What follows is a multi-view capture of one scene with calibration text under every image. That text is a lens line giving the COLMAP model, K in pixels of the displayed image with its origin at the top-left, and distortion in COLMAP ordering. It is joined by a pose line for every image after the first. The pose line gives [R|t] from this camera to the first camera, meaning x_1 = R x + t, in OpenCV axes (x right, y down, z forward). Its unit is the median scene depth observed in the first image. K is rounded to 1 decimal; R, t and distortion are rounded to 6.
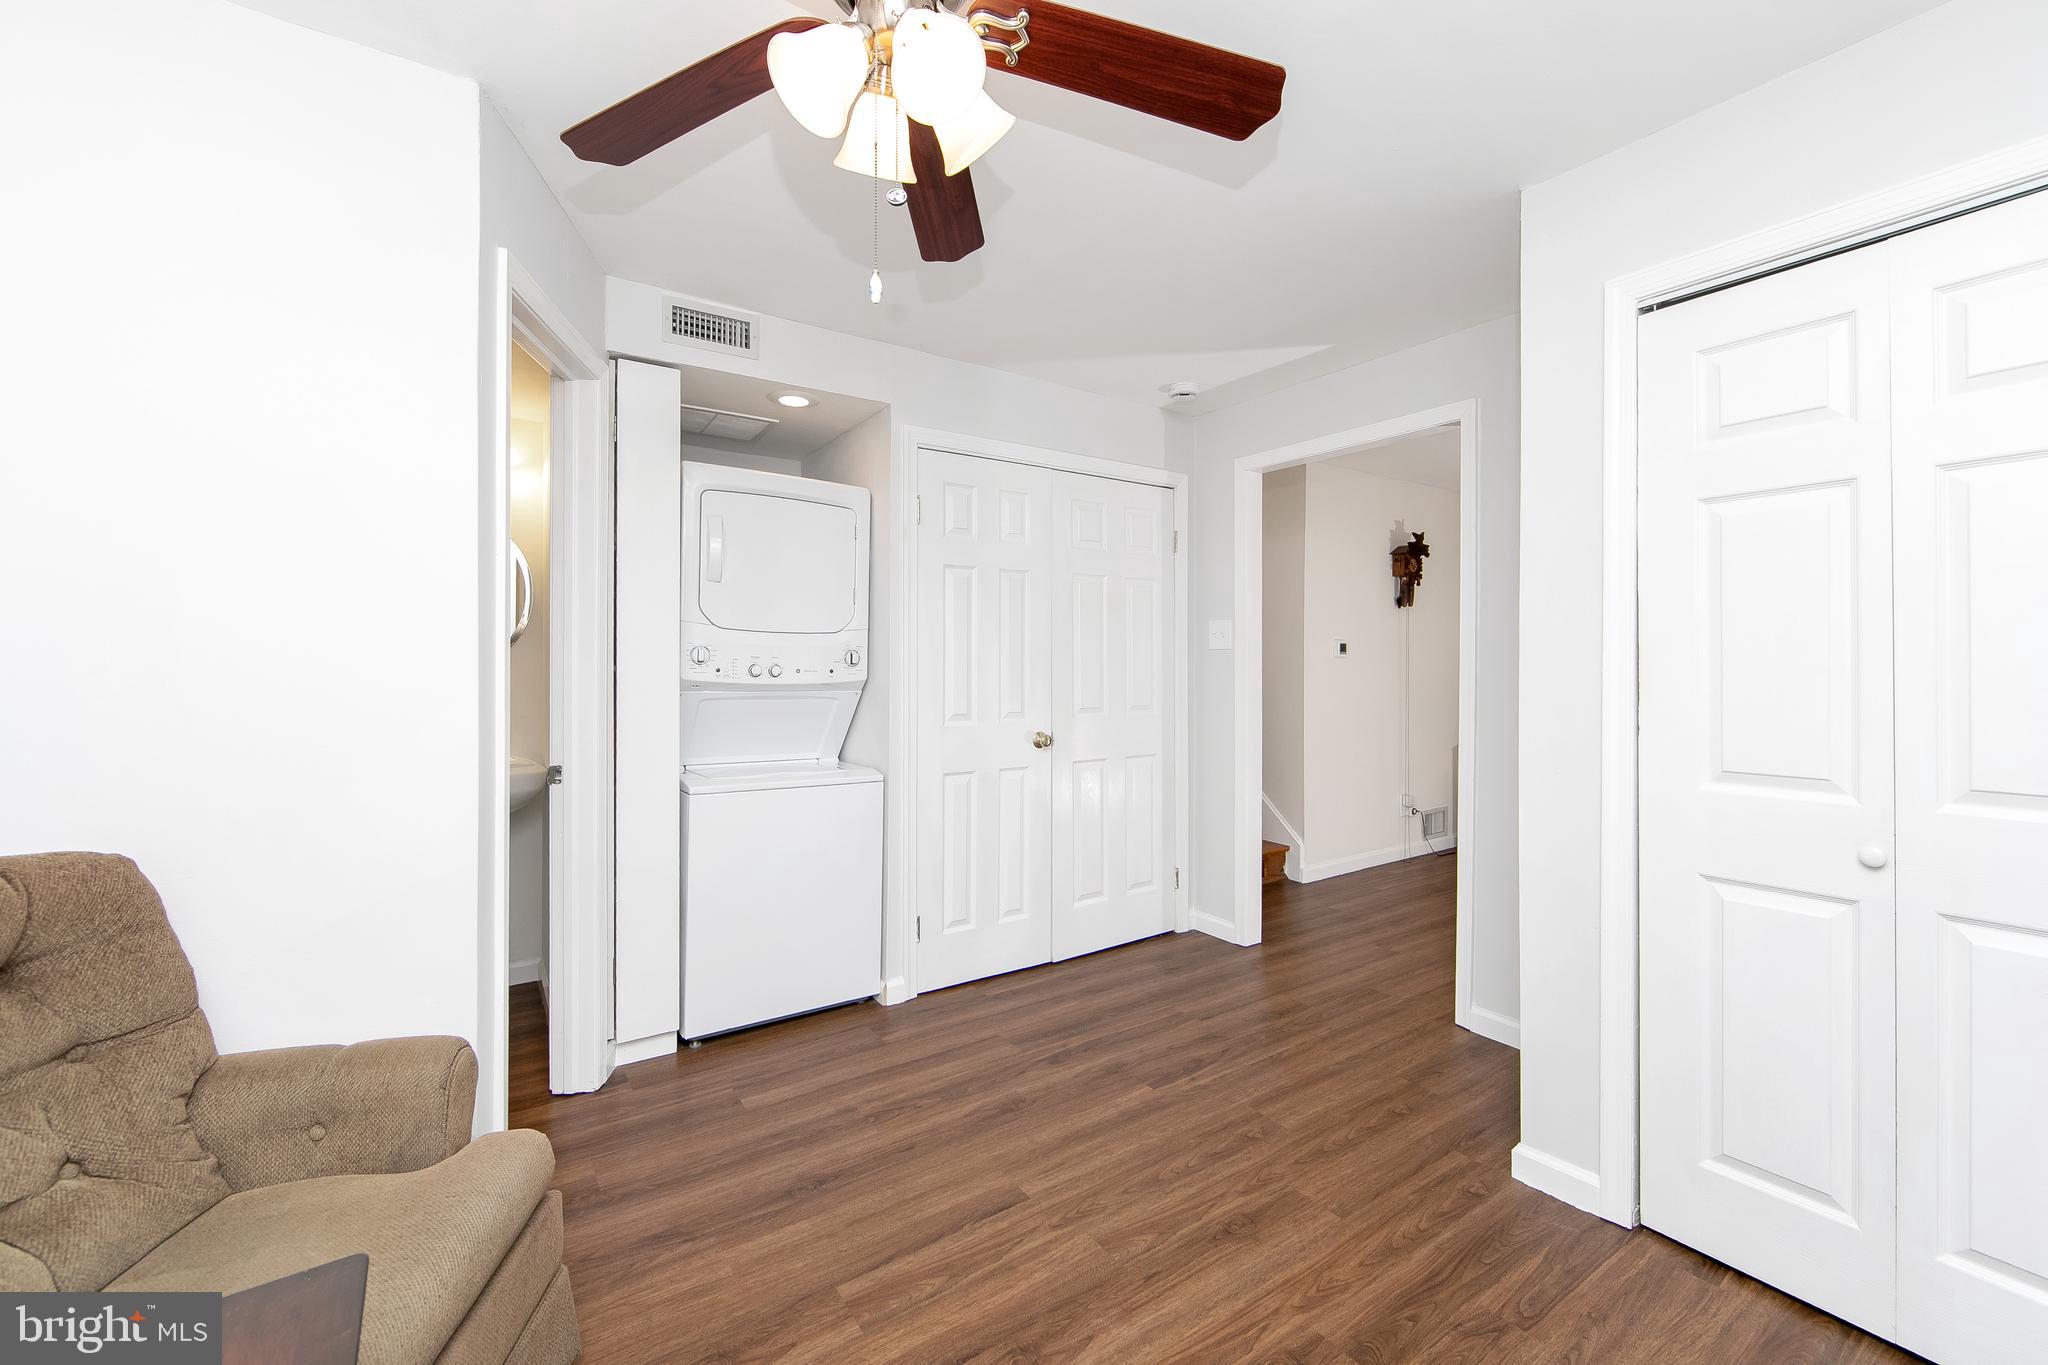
lens RADIAL K [[822.6, 0, 1009.4], [0, 822.6, 668.2], [0, 0, 1]] dist [-0.005790, 0.000119]
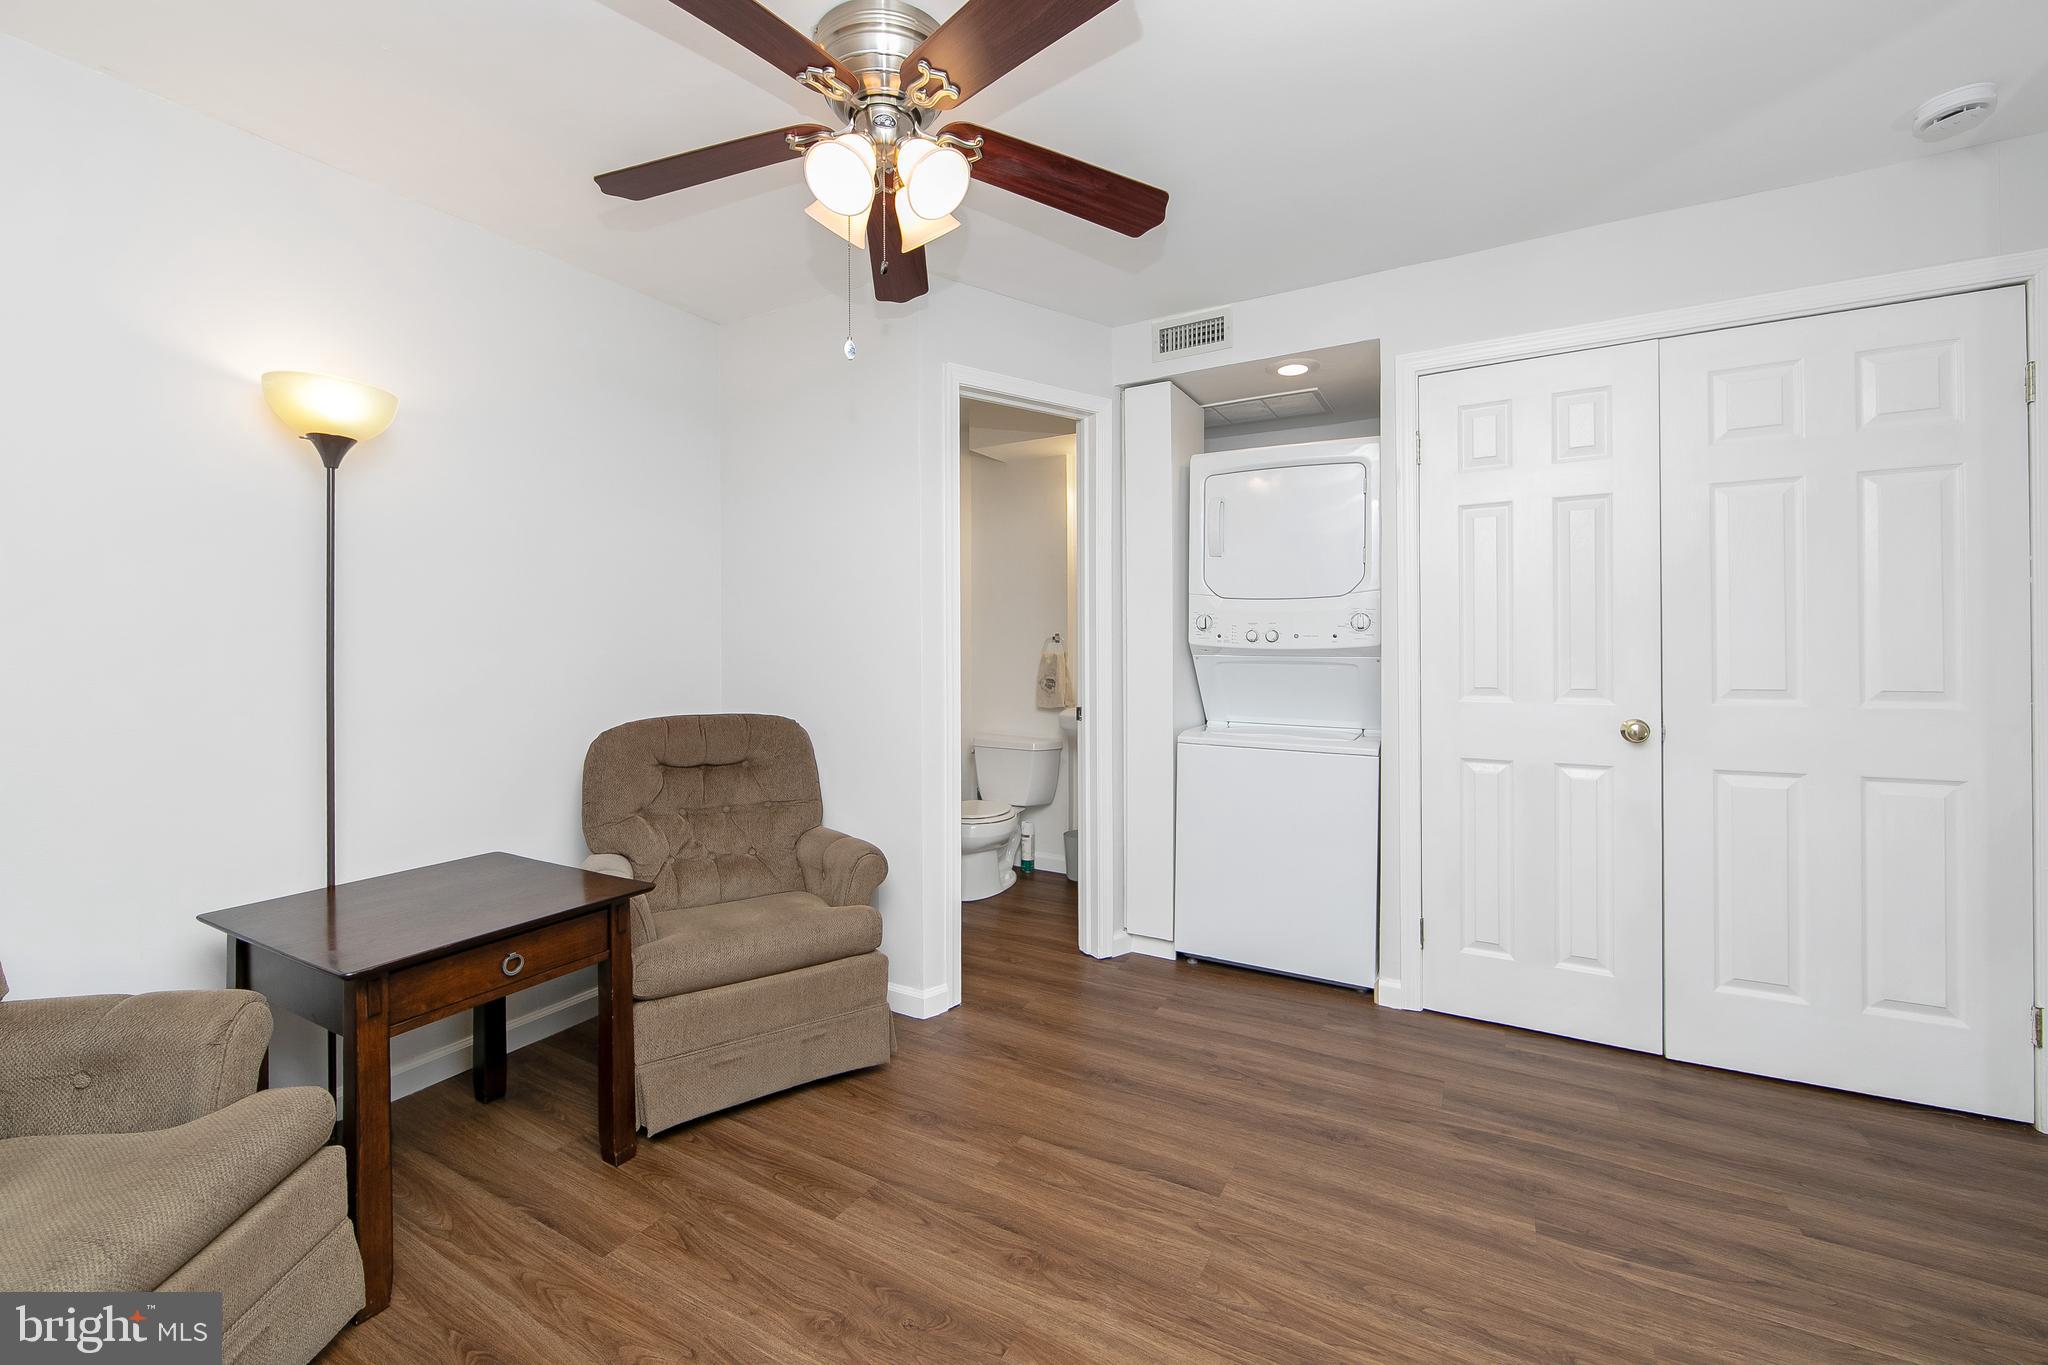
lens RADIAL K [[822.6, 0, 1044.3], [0, 822.6, 649.0], [0, 0, 1]] dist [-0.005790, 0.000119]
pose [[0.451400, -0.001276, -0.892321, 0.598205], [0.002843, 0.999996, 0.000008, 0.022009], [0.892317, -0.002540, 0.451402, 0.321049]]
